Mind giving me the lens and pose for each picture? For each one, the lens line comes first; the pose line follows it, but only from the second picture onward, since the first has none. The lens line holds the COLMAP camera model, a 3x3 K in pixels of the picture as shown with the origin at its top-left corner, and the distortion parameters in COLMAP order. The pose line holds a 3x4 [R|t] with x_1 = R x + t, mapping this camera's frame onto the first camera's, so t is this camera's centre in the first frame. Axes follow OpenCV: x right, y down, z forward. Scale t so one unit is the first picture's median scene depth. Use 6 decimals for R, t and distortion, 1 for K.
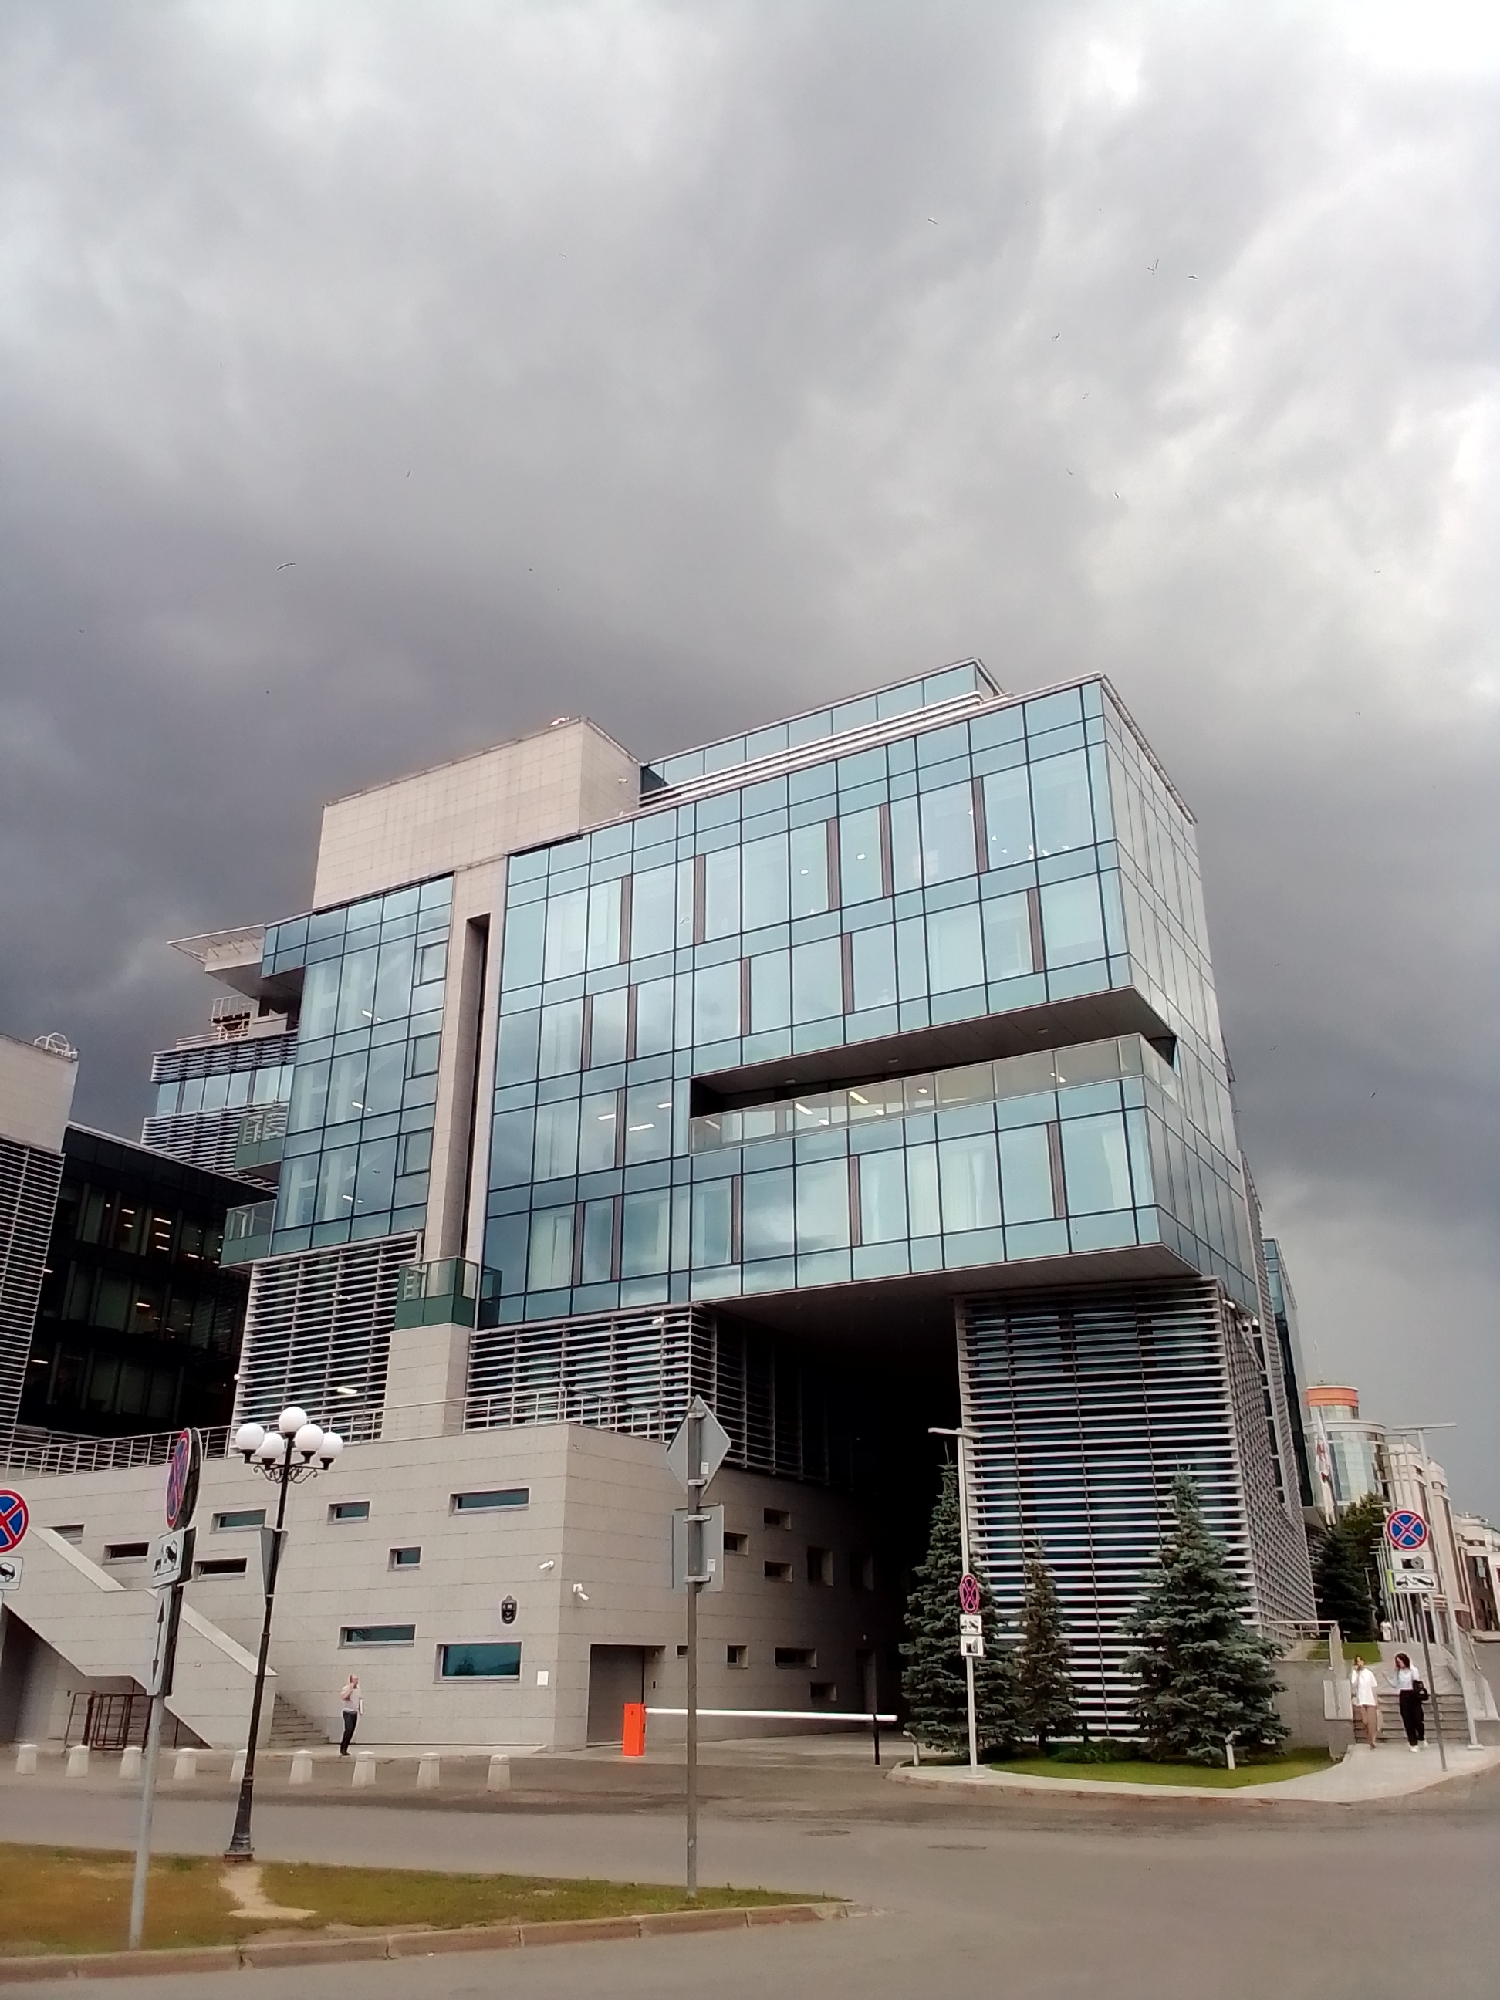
lens RADIAL K [[1580.9, 0, 747.5], [0, 1580.9, 1002.2], [0, 0, 1]] dist [0.011788, 0.000074]
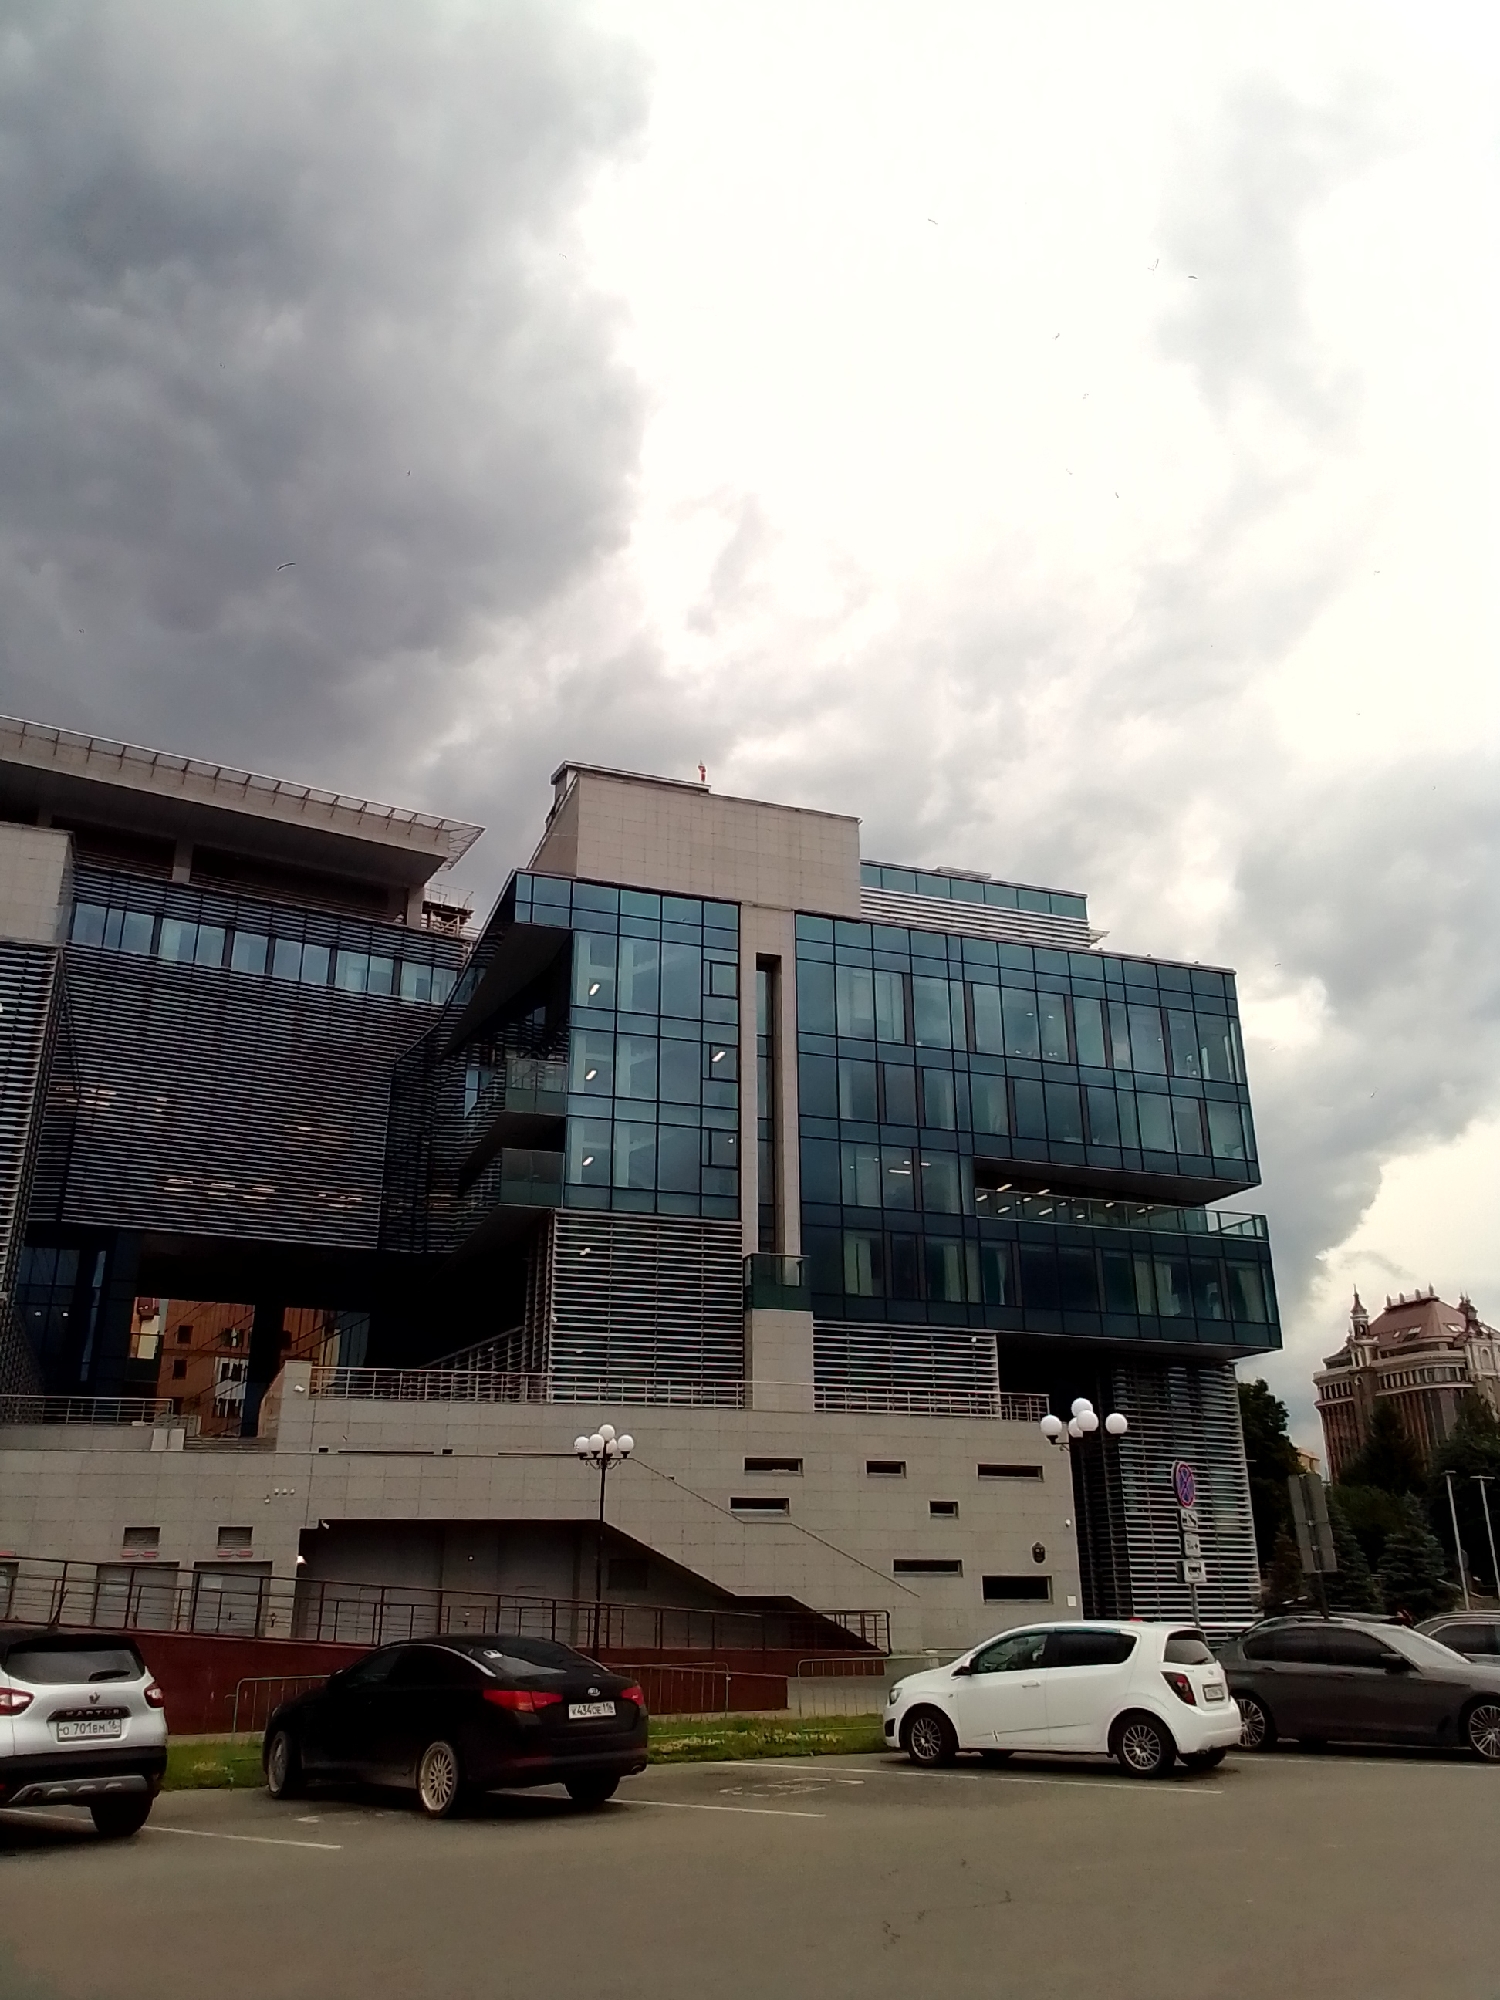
lens RADIAL K [[1580.9, 0, 748.0], [0, 1580.9, 996.1], [0, 0, 1]] dist [0.011788, 0.000074]
pose [[0.659772, 0.269656, 0.701417, -1.334498], [-0.299917, 0.950327, -0.083237, 0.102563], [-0.689021, -0.155449, 0.707874, 0.245329]]
